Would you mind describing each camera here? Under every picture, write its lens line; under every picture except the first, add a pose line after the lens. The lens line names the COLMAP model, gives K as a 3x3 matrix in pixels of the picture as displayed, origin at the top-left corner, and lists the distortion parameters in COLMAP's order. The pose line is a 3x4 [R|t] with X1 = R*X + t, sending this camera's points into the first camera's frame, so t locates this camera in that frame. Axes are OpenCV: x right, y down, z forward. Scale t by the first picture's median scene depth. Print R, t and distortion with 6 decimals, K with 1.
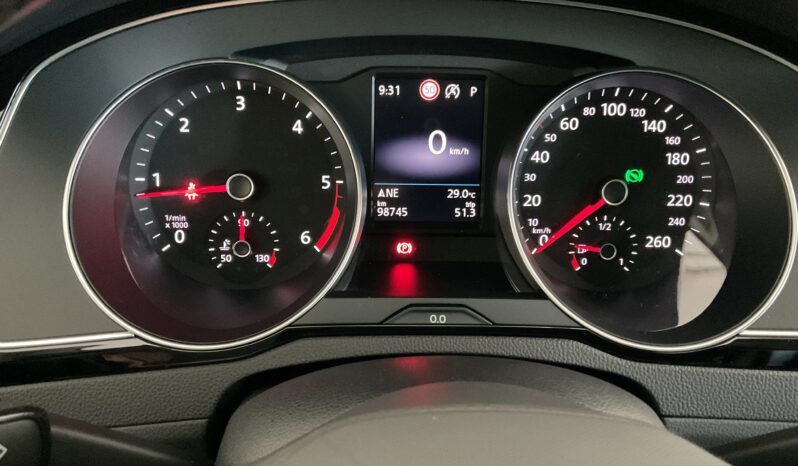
lens RADIAL K [[653.7, 0, 399.0], [0, 653.7, 233.0], [0, 0, 1]] dist [0.098650, -0.205056]
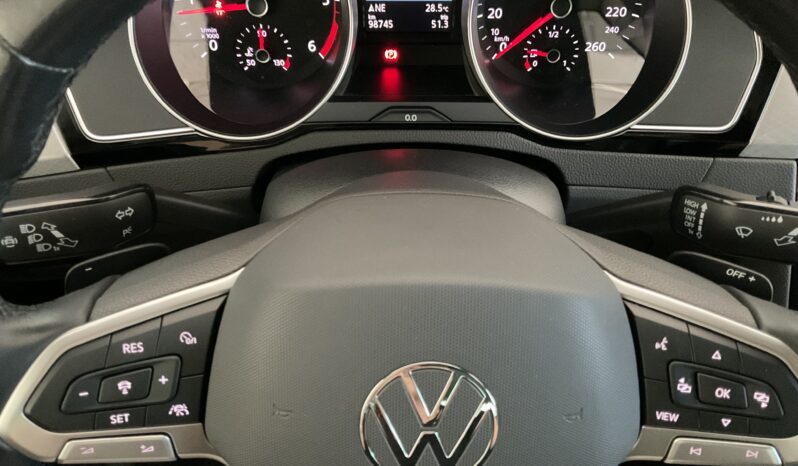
lens RADIAL K [[653.7, 0, 399.0], [0, 653.7, 233.0], [0, 0, 1]] dist [0.098650, -0.205056]
pose [[0.999583, 0.004764, -0.028474, 0.061755], [0.006045, 0.929888, 0.367792, -0.123065], [0.028230, -0.367811, 0.929472, -0.299685]]
